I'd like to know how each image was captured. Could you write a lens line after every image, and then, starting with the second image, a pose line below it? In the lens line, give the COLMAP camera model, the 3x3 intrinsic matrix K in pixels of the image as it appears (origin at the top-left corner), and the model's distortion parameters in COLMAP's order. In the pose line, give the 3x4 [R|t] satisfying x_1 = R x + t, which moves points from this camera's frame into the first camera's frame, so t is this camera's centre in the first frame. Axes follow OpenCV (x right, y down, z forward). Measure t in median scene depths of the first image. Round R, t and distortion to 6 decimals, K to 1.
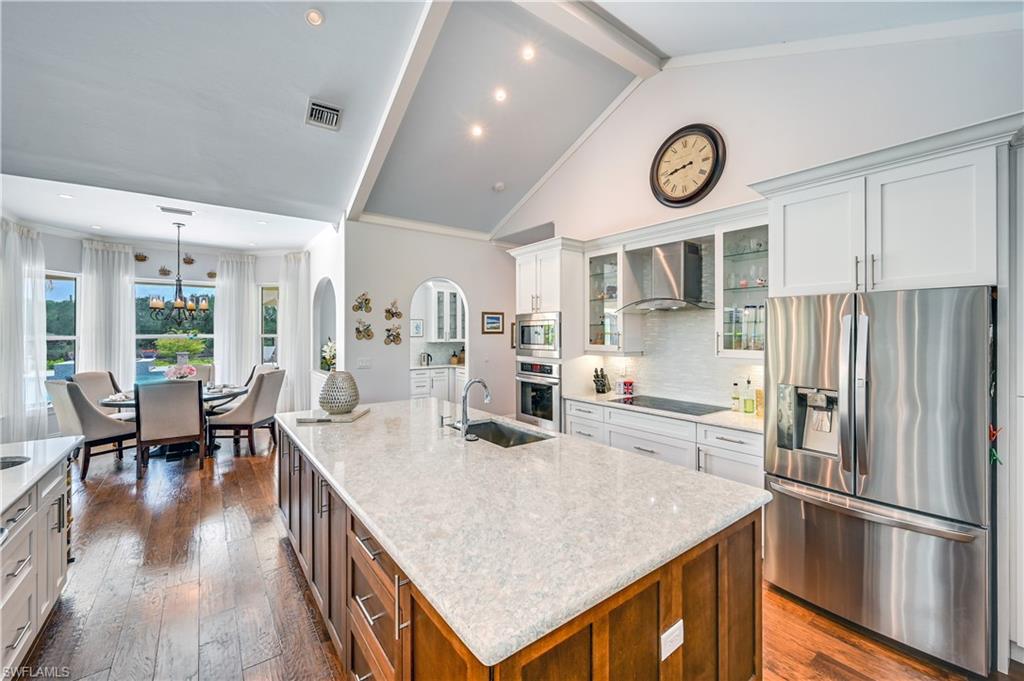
lens RADIAL K [[411.3, 0, 513.0], [0, 411.3, 333.4], [0, 0, 1]] dist [-0.000054, 0.001335]
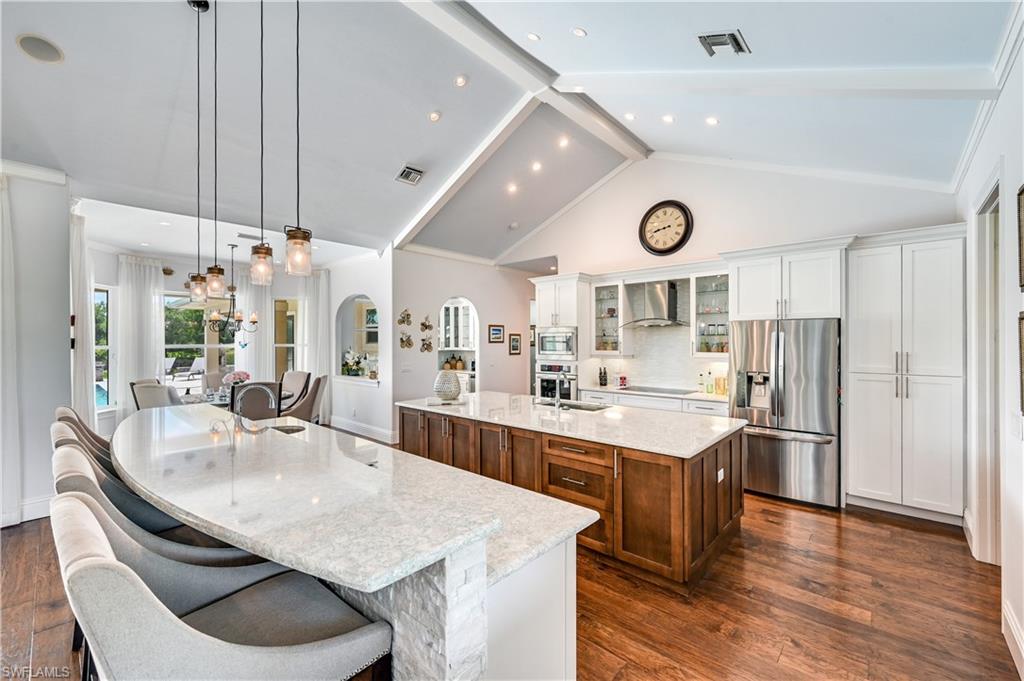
lens RADIAL K [[411.3, 0, 513.6], [0, 411.3, 343.2], [0, 0, 1]] dist [-0.000054, 0.001335]
pose [[0.982475, -0.002354, 0.186382, -0.352109], [0.002194, 0.999997, 0.001067, 0.000992], [-0.186384, -0.000640, 0.982477, -0.309295]]
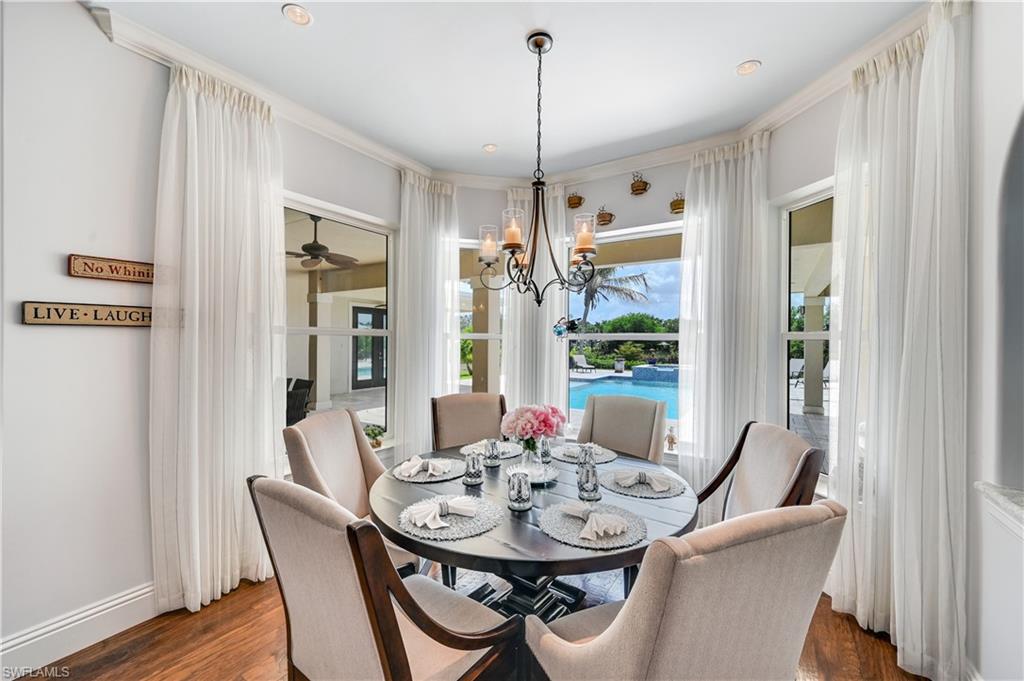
lens RADIAL K [[411.3, 0, 505.1], [0, 411.3, 337.6], [0, 0, 1]] dist [-0.000054, 0.001335]
pose [[0.336184, 0.009770, -0.941746, -0.583576], [-0.004242, 0.999952, 0.008860, 0.009104], [0.941787, 0.001016, 0.336209, 1.081759]]
